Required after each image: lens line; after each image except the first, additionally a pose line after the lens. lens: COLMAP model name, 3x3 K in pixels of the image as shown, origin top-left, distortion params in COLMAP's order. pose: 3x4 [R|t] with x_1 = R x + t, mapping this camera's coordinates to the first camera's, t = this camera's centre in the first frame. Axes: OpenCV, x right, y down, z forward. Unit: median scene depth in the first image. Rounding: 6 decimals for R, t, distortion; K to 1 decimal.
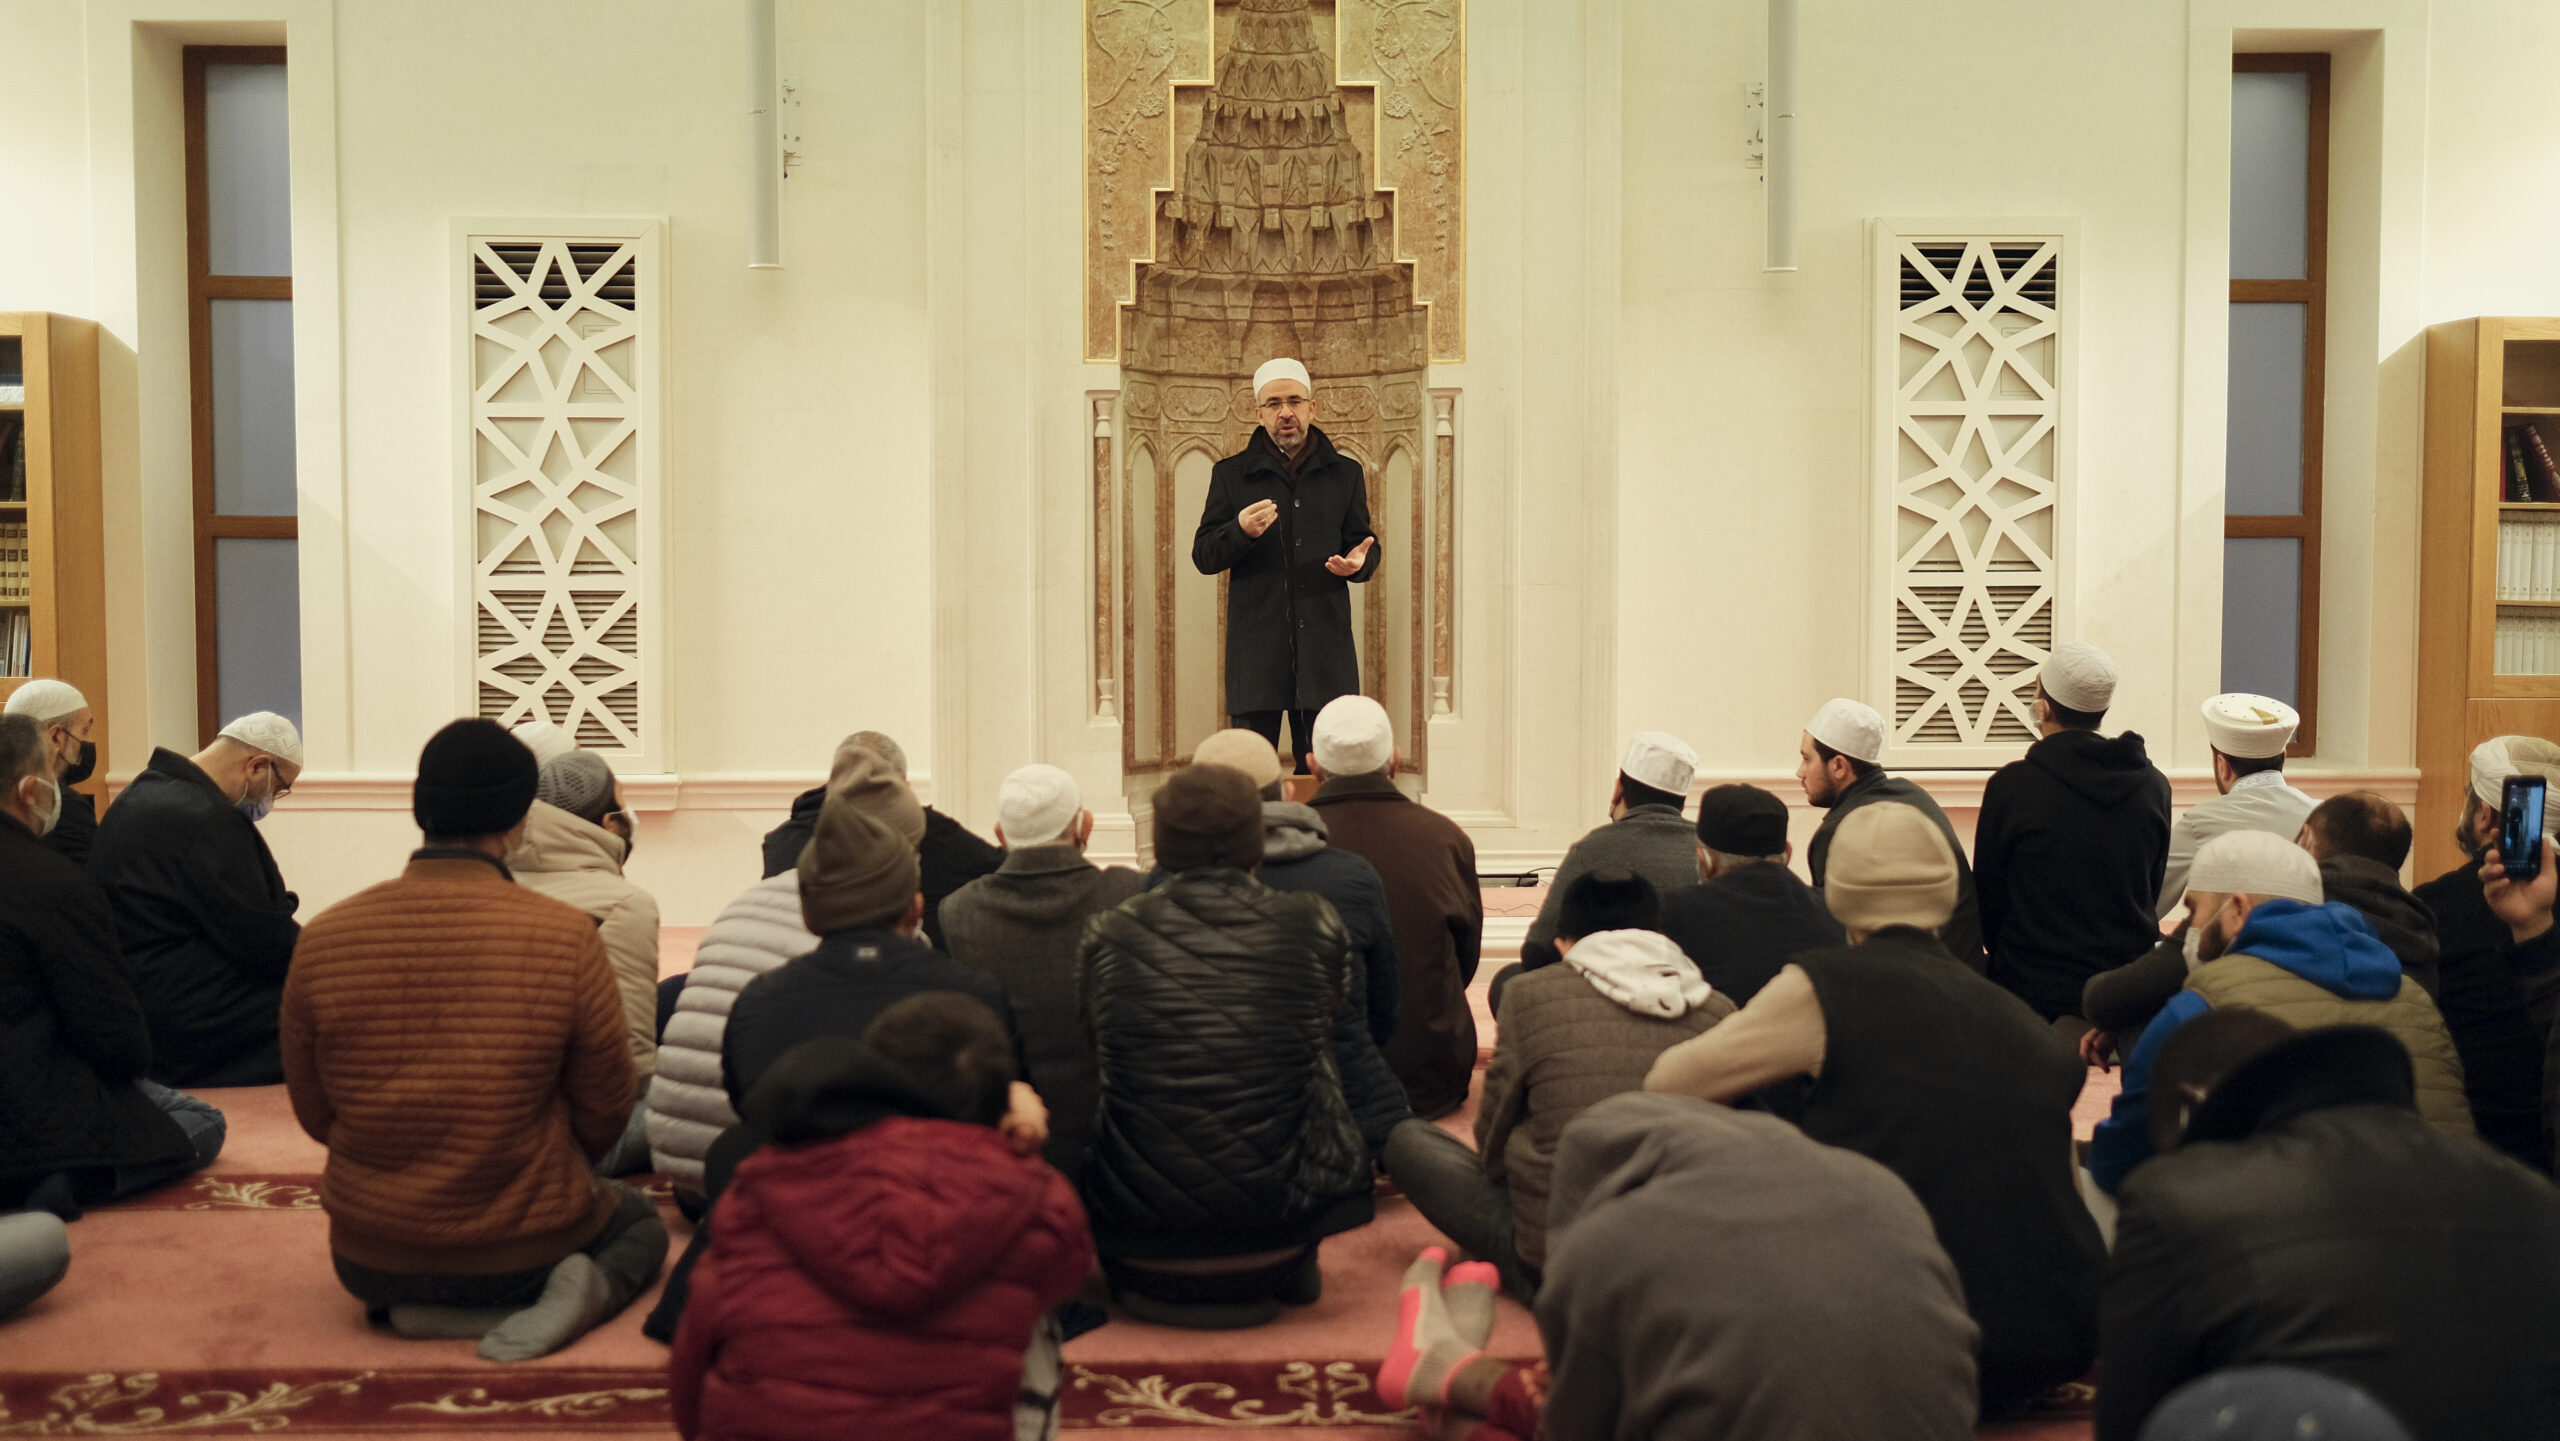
lens RADIAL K [[2609.7, 0, 1280.0], [0, 2609.7, 720.5], [0, 0, 1]] dist [-0.006537, 0.026554]
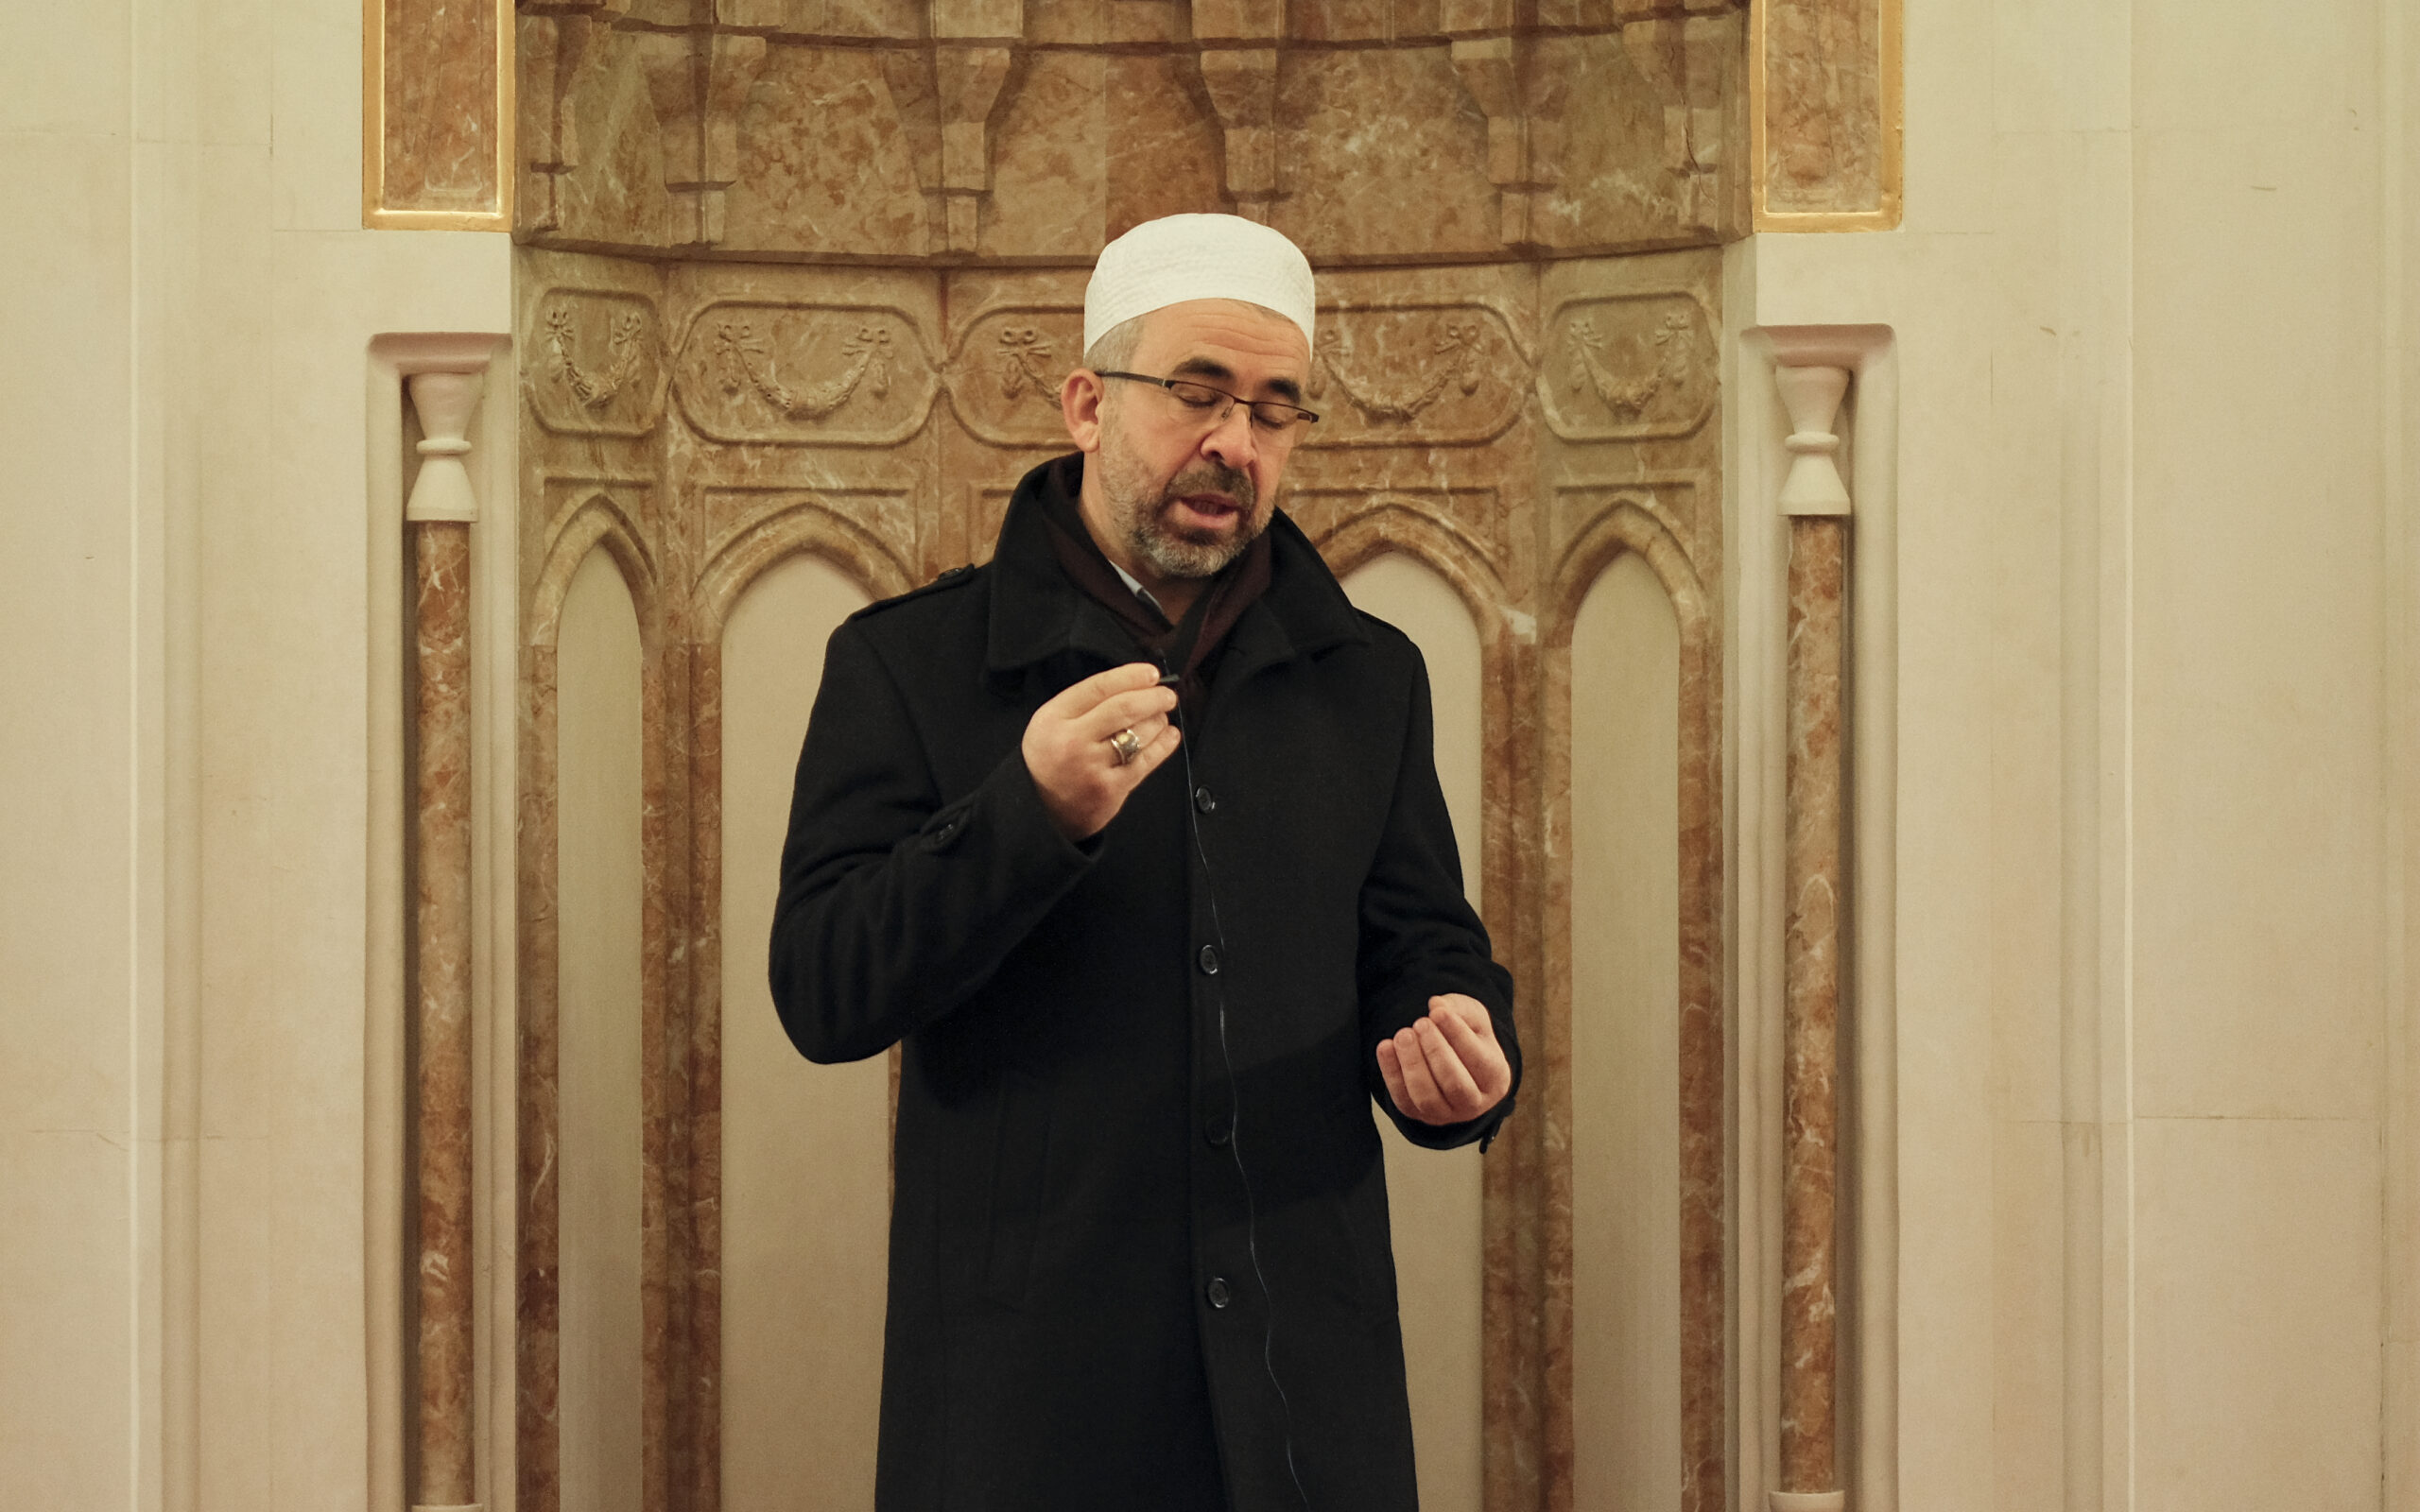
lens RADIAL K [[8396.8, 0, 1210.0], [0, 8396.8, 756.0], [0, 0, 1]] dist [-0.040679, 0.430243]
pose [[0.999456, 0.000043, 0.032990, -0.021278], [0.001601, 0.998759, -0.049783, -0.046993], [-0.032951, 0.049809, 0.998215, 0.207347]]
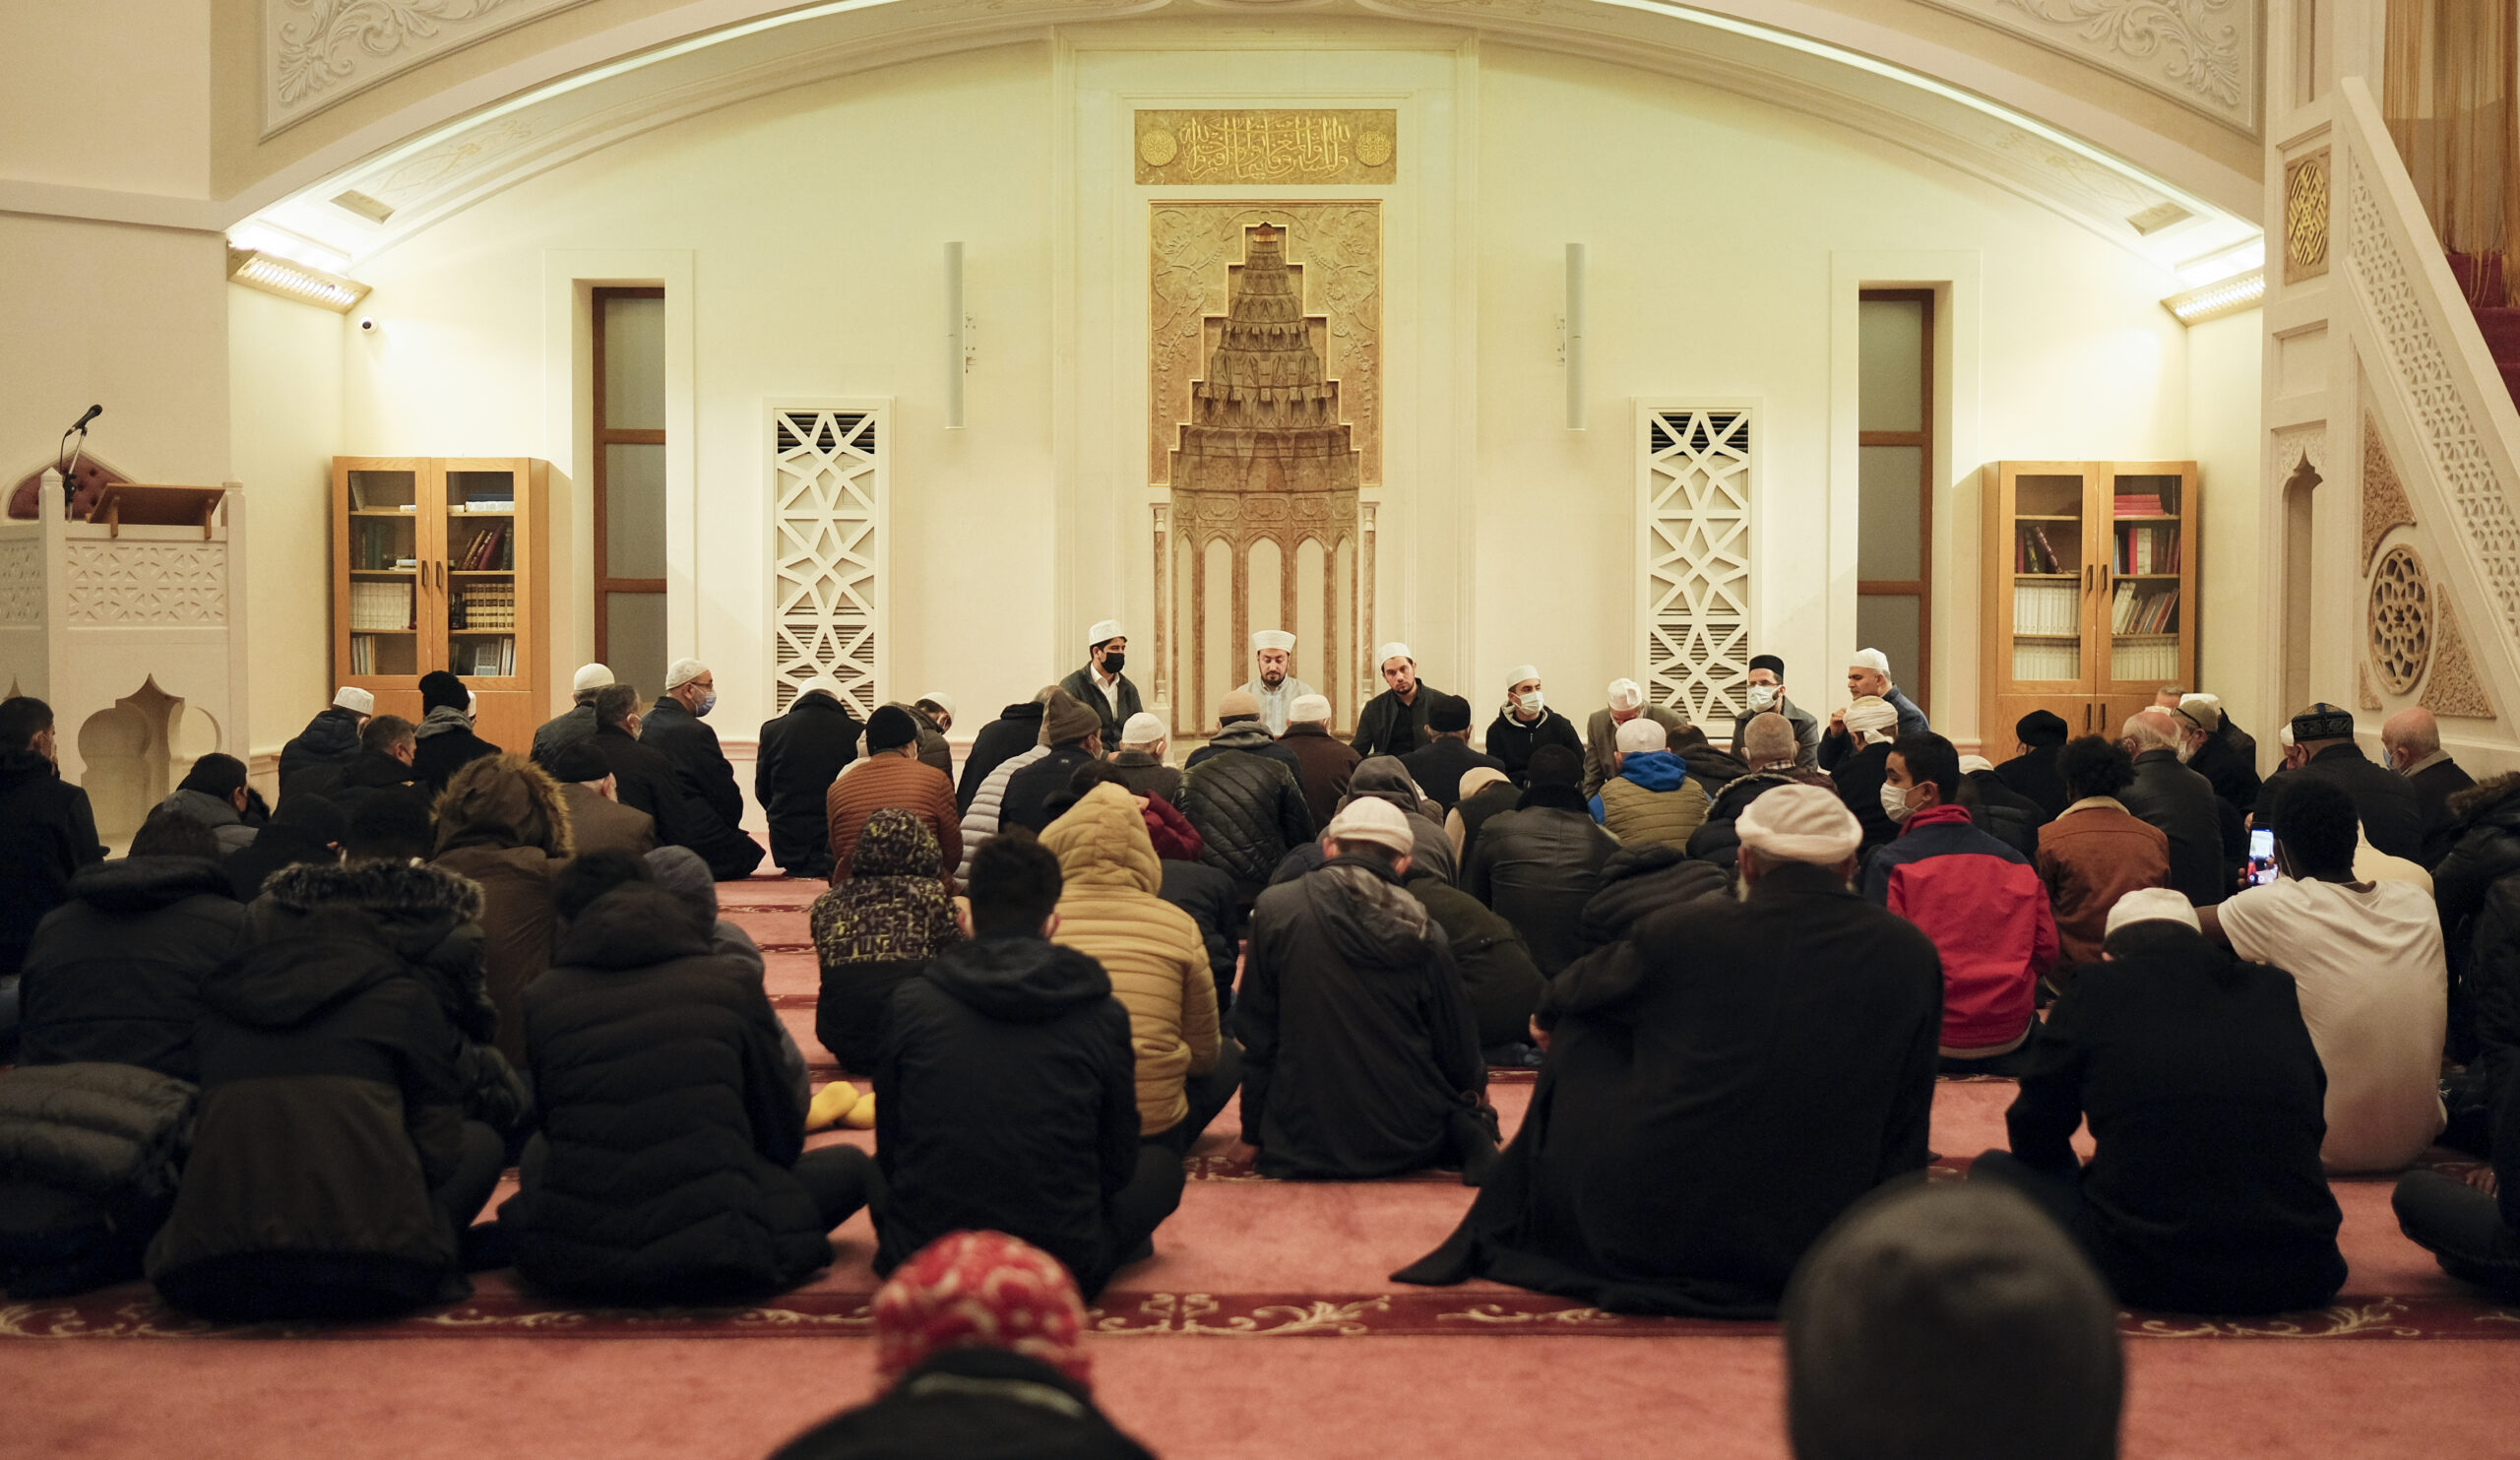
lens RADIAL K [[2736.1, 0, 1296.8], [0, 2736.1, 735.9], [0, 0, 1]] dist [-0.009722, 0.019914]
pose [[0.999714, 0.003478, -0.023655, 0.058677], [-0.003801, 0.999900, -0.013622, 0.042001], [0.023605, 0.013708, 0.999627, -0.704074]]
